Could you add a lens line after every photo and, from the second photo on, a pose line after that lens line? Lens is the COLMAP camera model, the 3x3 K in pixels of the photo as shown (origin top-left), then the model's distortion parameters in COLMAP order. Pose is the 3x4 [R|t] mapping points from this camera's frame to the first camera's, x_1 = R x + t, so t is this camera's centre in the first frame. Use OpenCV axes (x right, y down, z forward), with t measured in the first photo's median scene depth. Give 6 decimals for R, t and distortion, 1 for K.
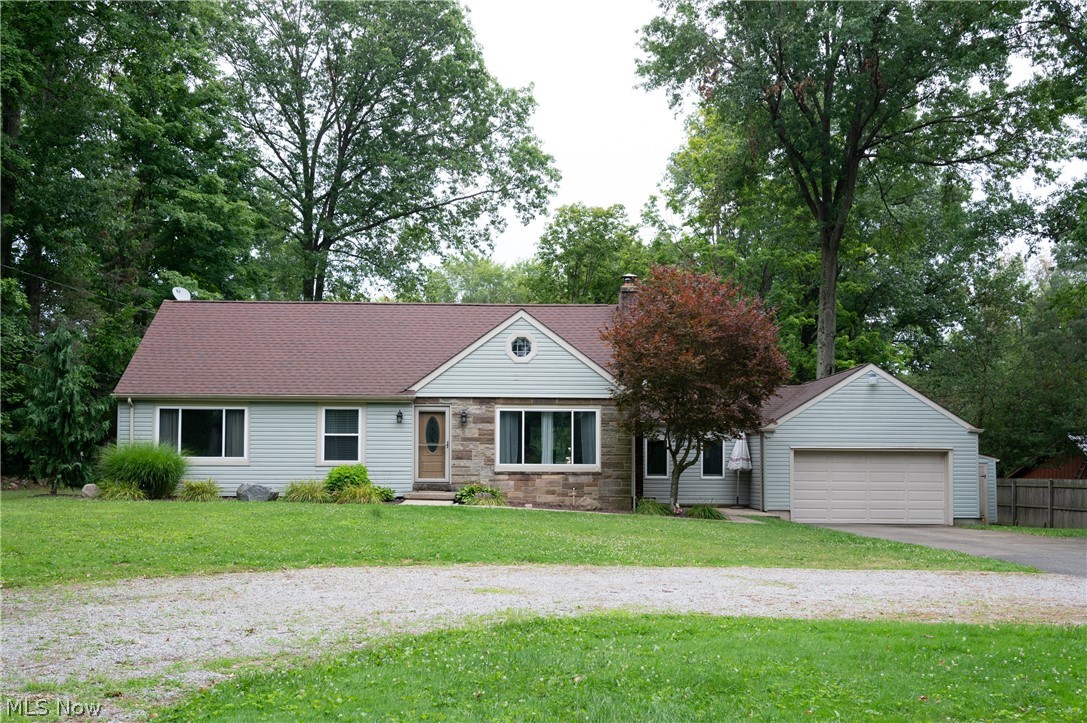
lens RADIAL K [[991.1, 0, 545.1], [0, 991.1, 362.2], [0, 0, 1]] dist [-0.008323, 0.000000]
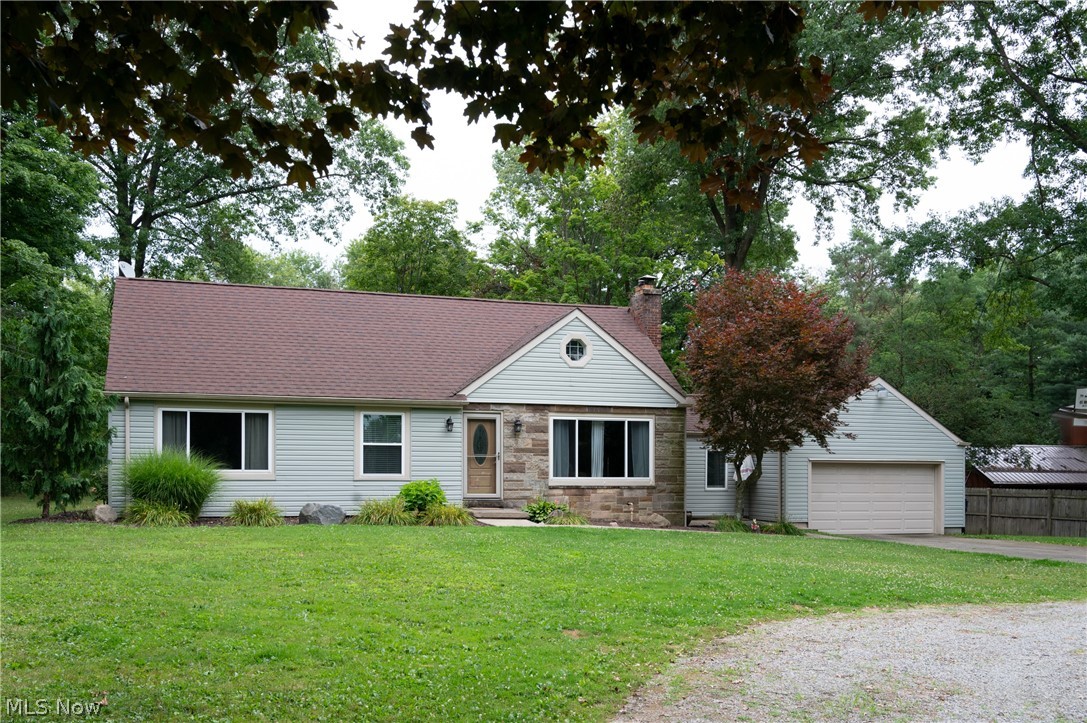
lens RADIAL K [[991.1, 0, 539.5], [0, 991.1, 402.2], [0, 0, 1]] dist [-0.008323, 0.000000]
pose [[0.961118, 0.019311, 0.275461, -0.310047], [-0.030399, 0.998888, 0.036039, 0.001146], [-0.274459, -0.043012, 0.960636, 0.130452]]
